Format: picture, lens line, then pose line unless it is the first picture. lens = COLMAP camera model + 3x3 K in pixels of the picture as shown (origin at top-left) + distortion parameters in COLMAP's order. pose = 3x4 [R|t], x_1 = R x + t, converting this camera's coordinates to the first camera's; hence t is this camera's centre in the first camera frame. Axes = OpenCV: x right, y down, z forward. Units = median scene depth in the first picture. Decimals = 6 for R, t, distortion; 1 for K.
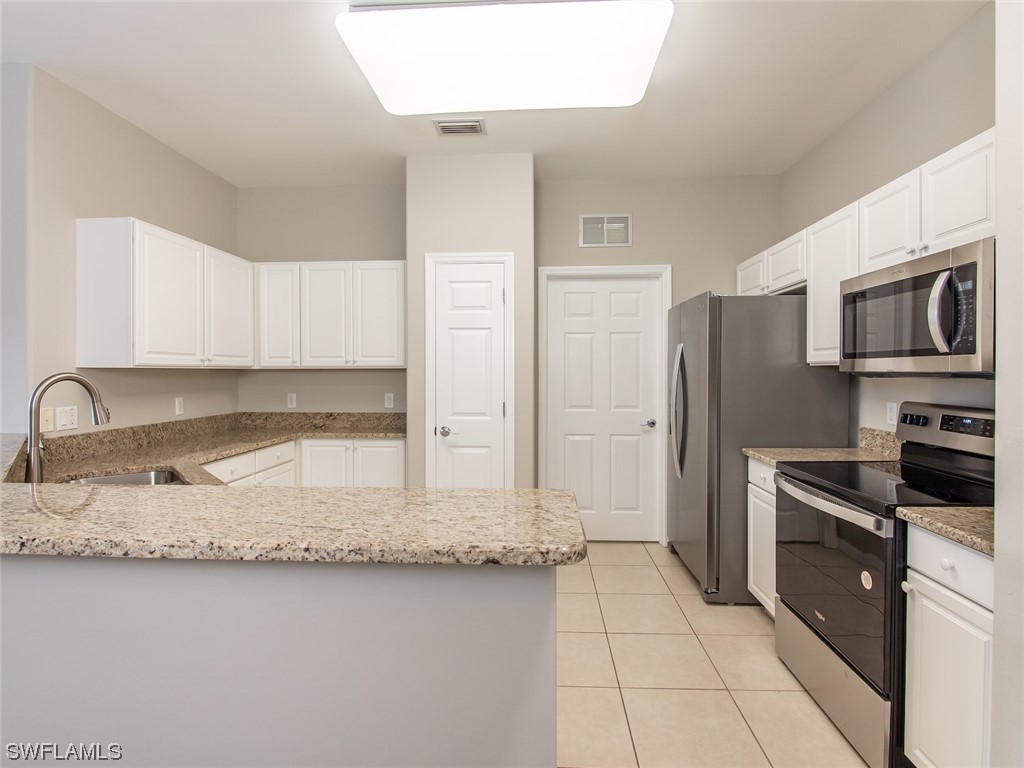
lens RADIAL K [[507.7, 0, 518.9], [0, 507.7, 373.3], [0, 0, 1]] dist [-0.012790, -0.000263]
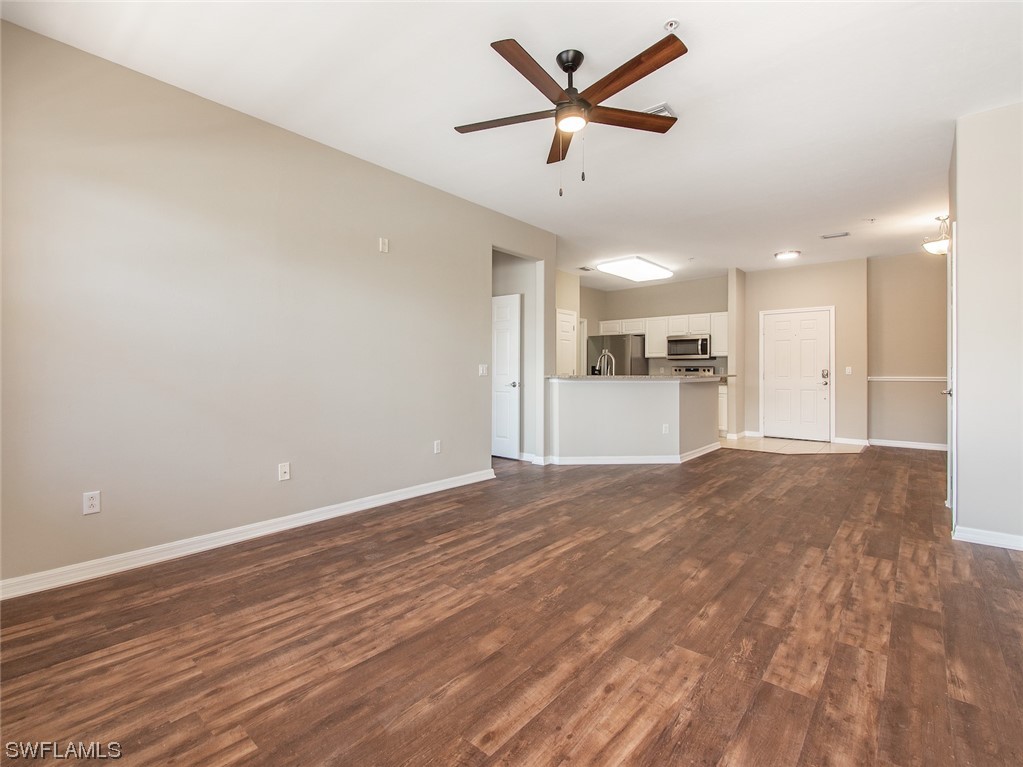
lens RADIAL K [[471.4, 0, 510.0], [0, 471.4, 369.3], [0, 0, 1]] dist [0.000024, 0.000040]
pose [[0.619174, 0.006359, 0.785228, -2.385704], [-0.001997, 0.999977, -0.006523, 0.083174], [-0.785252, 0.002471, 0.619172, -0.271589]]
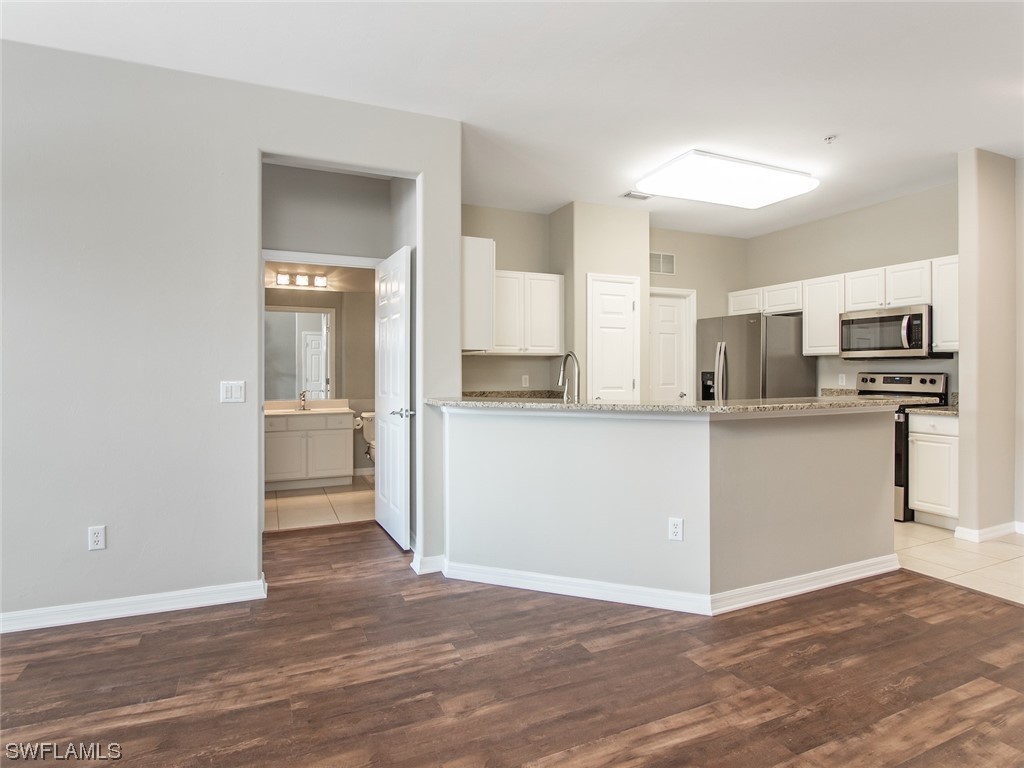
lens RADIAL K [[561.1, 0, 515.0], [0, 561.1, 370.2], [0, 0, 1]] dist [-0.024397, -0.002472]
pose [[0.893036, 0.001887, 0.449981, -1.184549], [0.001178, 0.999978, -0.006530, 0.046142], [-0.449983, 0.006362, 0.893014, -0.318632]]
